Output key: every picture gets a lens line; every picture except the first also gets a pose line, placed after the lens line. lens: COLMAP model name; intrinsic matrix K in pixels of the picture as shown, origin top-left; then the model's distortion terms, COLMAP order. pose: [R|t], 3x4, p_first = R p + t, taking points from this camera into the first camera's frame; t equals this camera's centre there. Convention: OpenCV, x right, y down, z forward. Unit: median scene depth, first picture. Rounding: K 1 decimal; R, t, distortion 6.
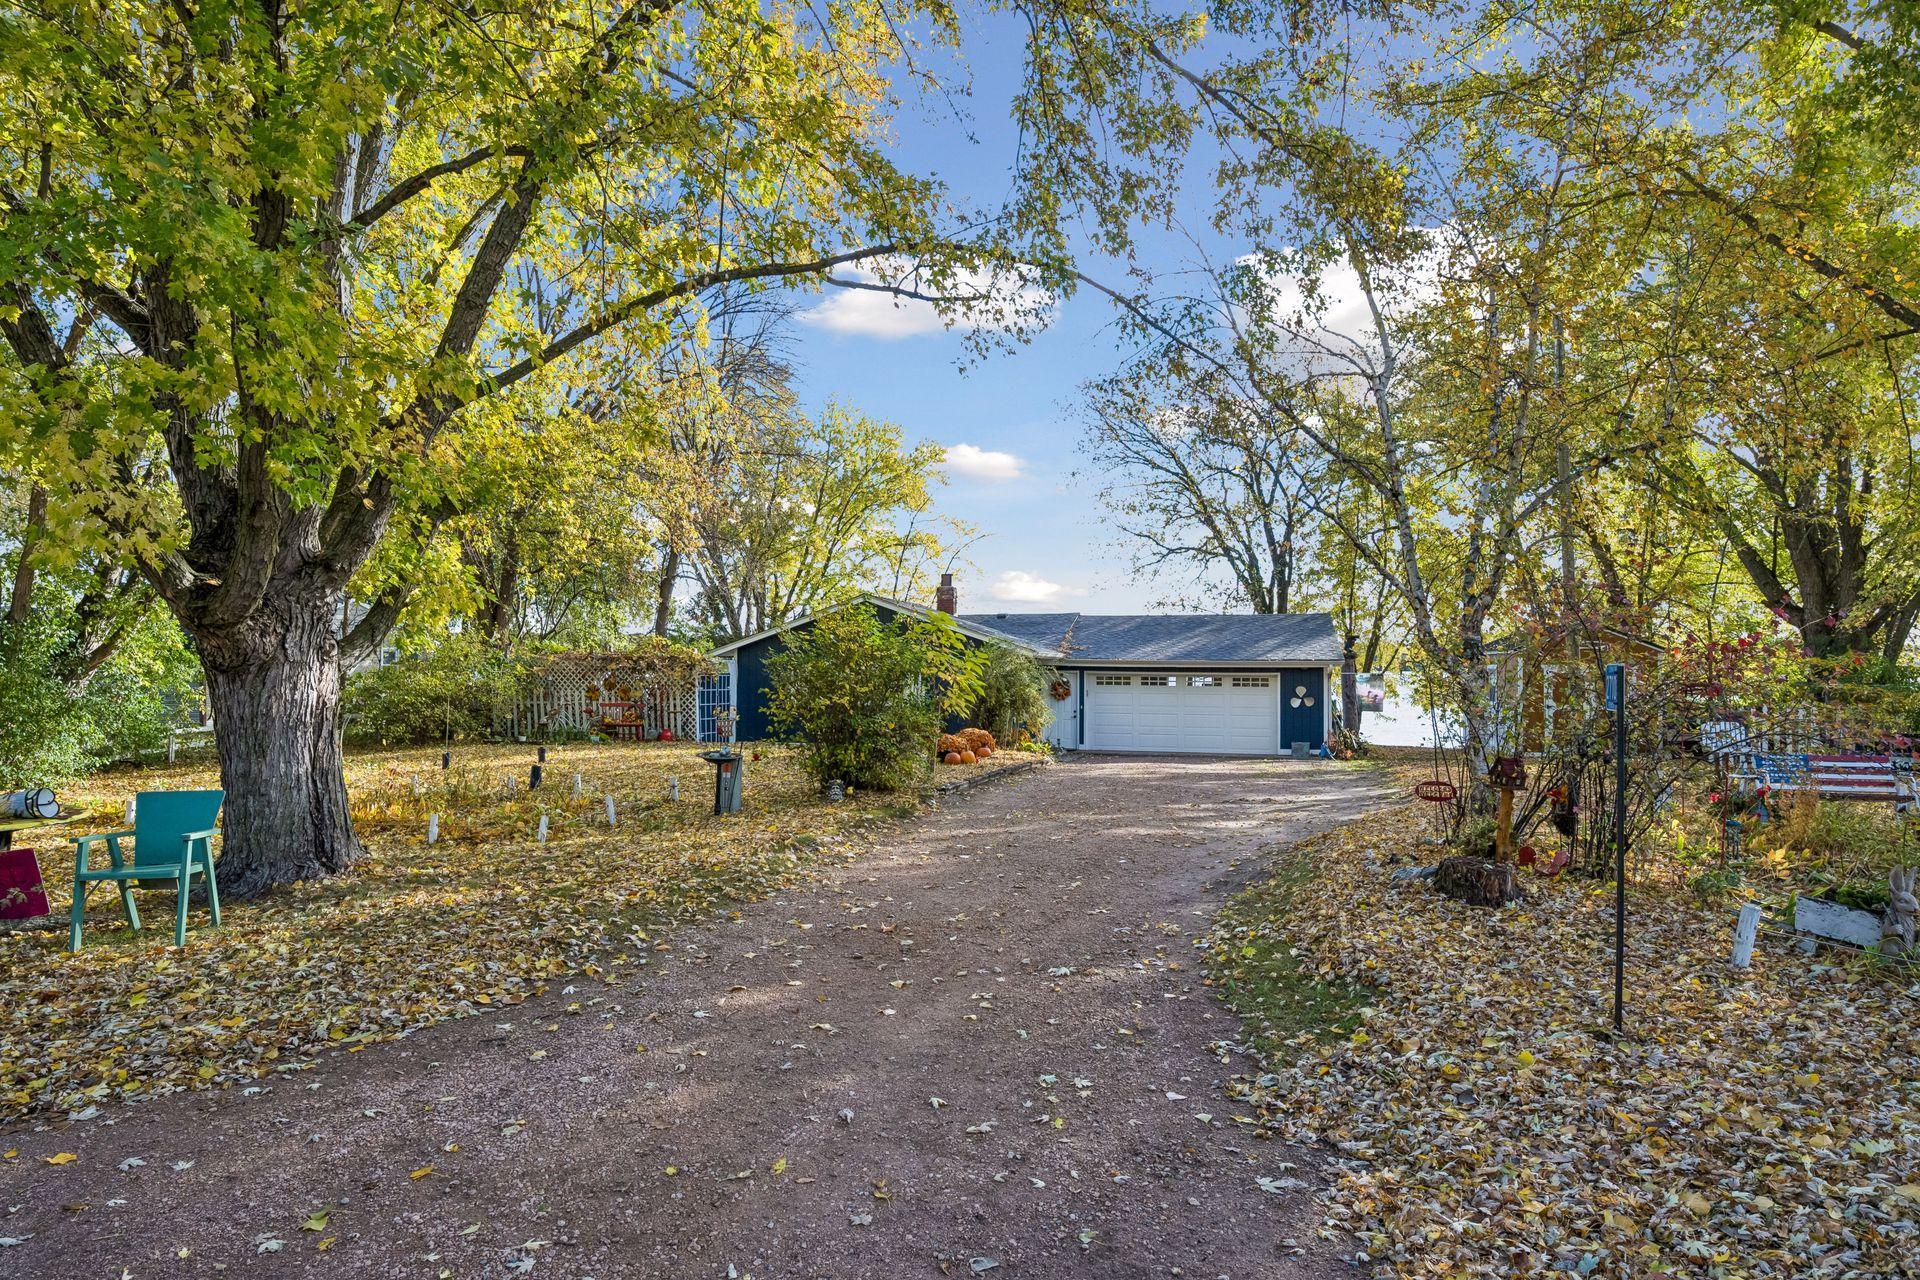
lens RADIAL K [[1175.1, 0, 949.0], [0, 1175.1, 643.2], [0, 0, 1]] dist [-0.003790, 0.003147]
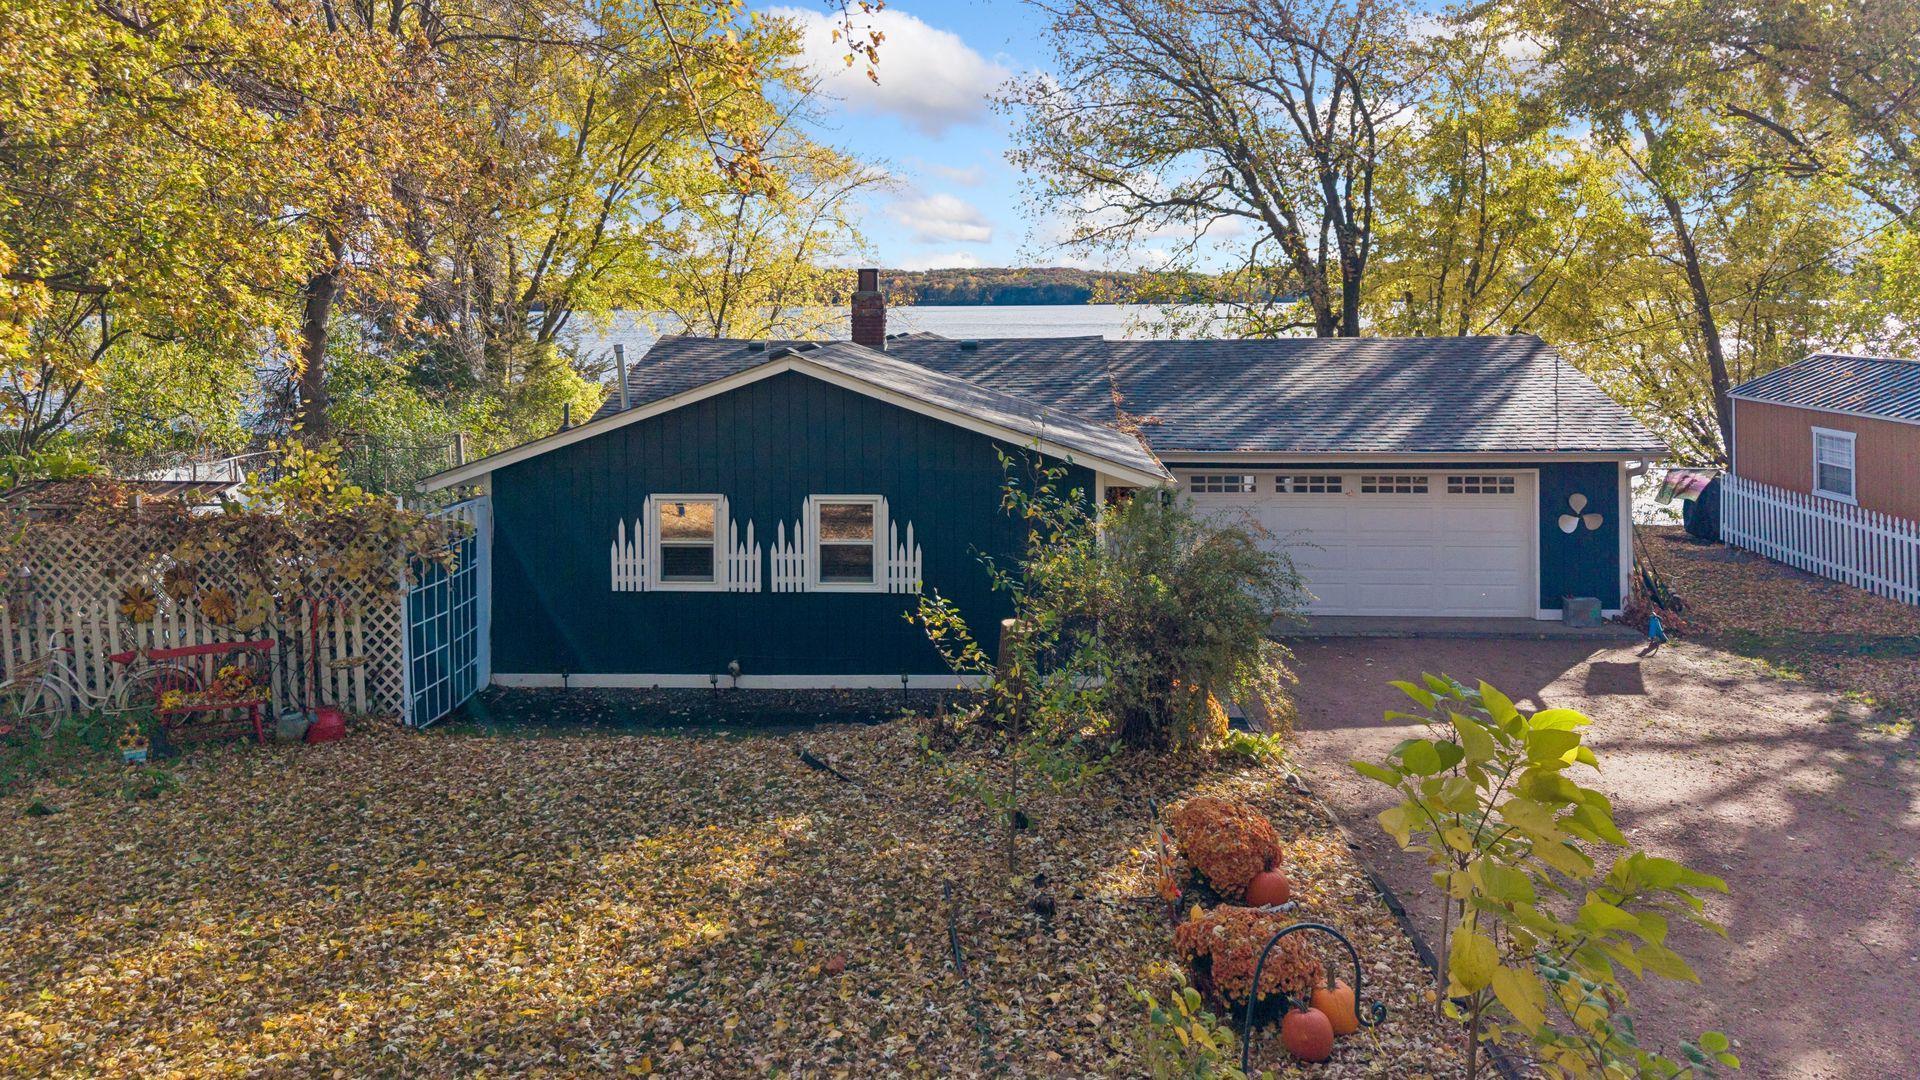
lens RADIAL K [[1381.3, 0, 947.3], [0, 1381.3, 297.7], [0, 0, 1]] dist [0.005401, -0.011911]
pose [[0.981806, -0.013432, 0.189413, -0.100029], [0.009312, 0.999701, 0.022621, -0.067338], [-0.189661, -0.020446, 0.981637, 0.414032]]
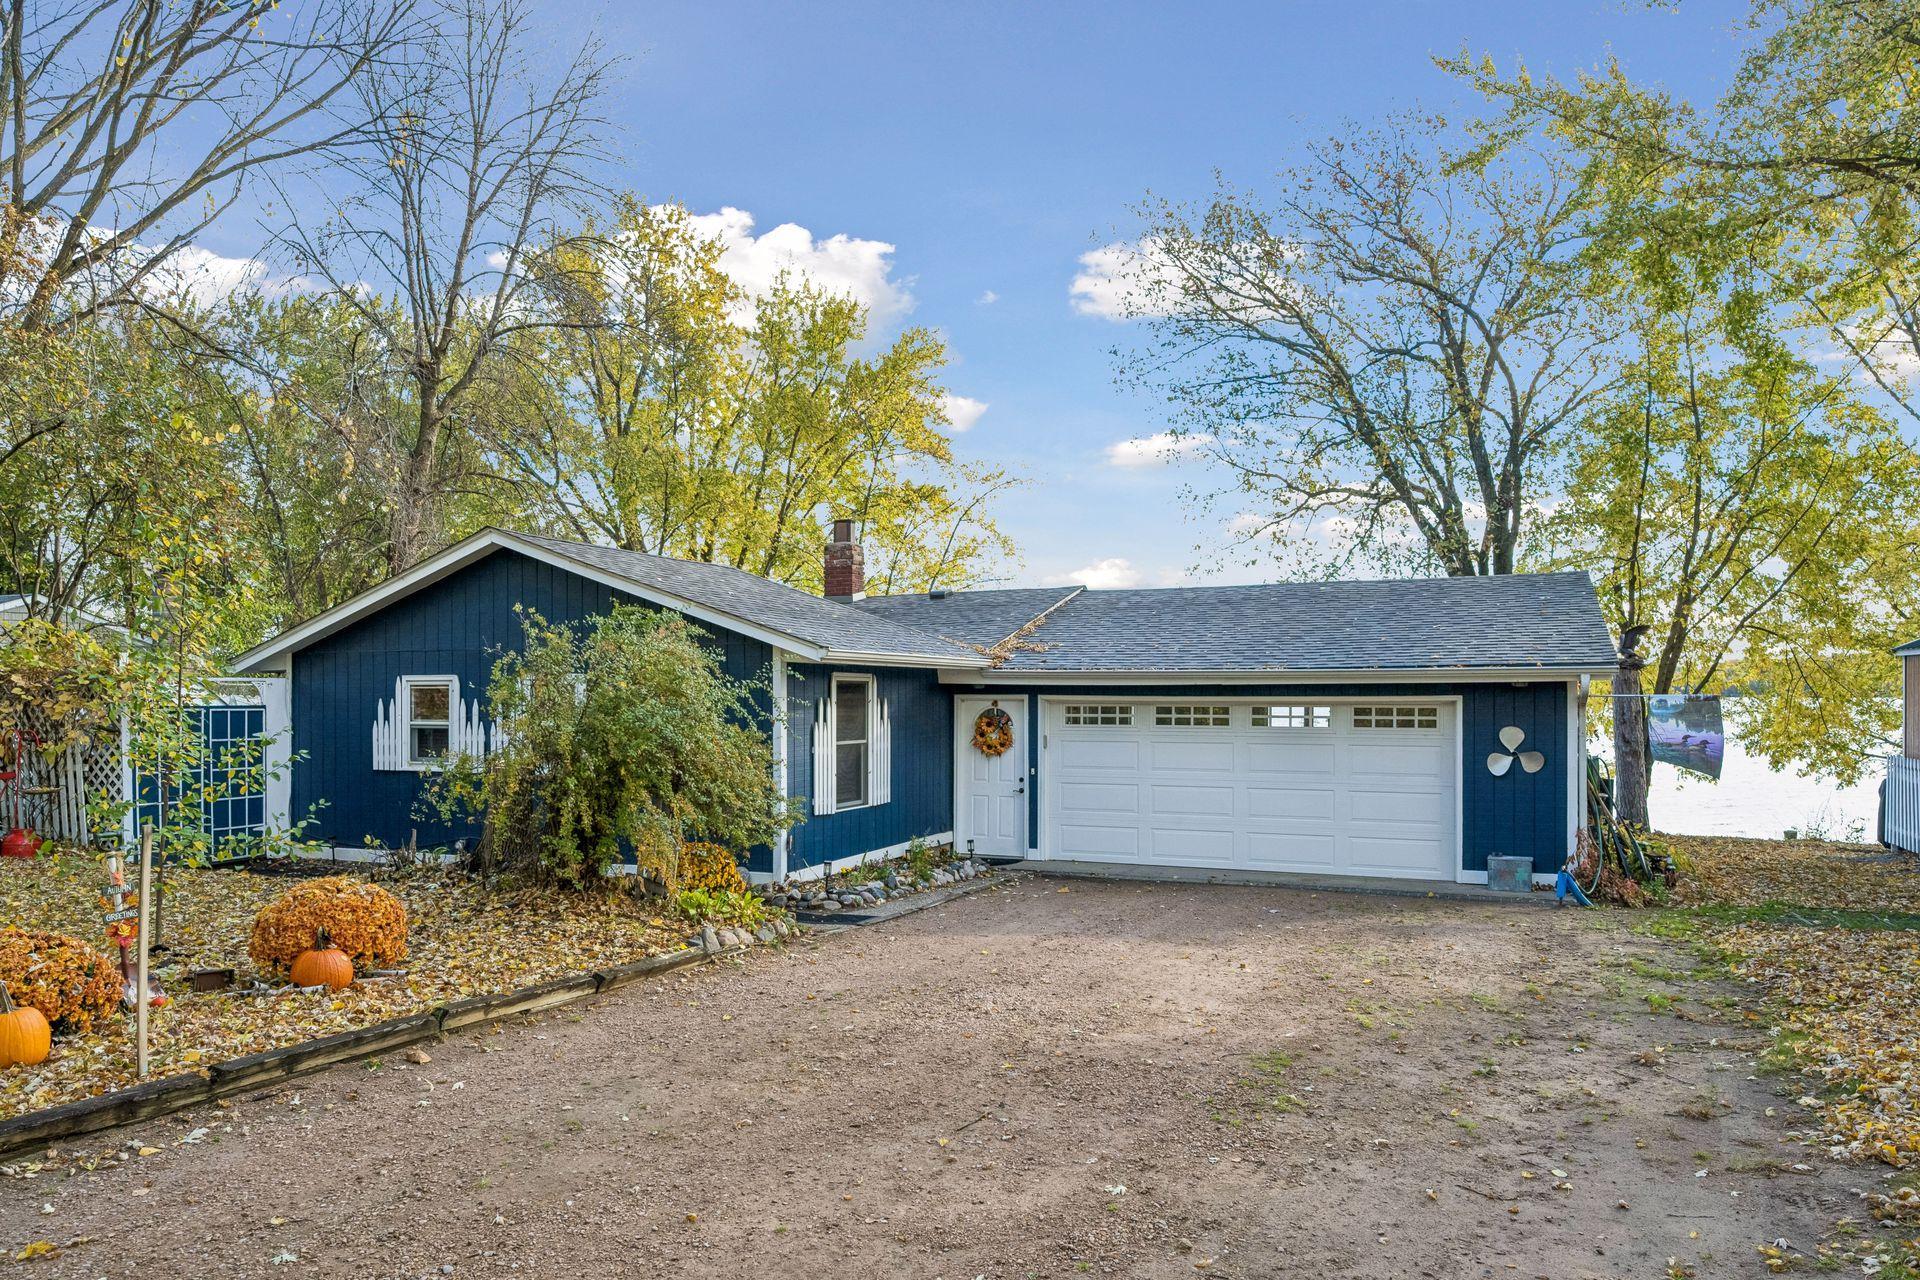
lens RADIAL K [[1246.8, 0, 987.0], [0, 1246.8, 712.2], [0, 0, 1]] dist [-0.011716, -0.001686]
pose [[0.989280, -0.005776, -0.145914, 0.167784], [0.010224, 0.999505, 0.029755, 0.015235], [0.145670, -0.030928, 0.988850, 0.497376]]
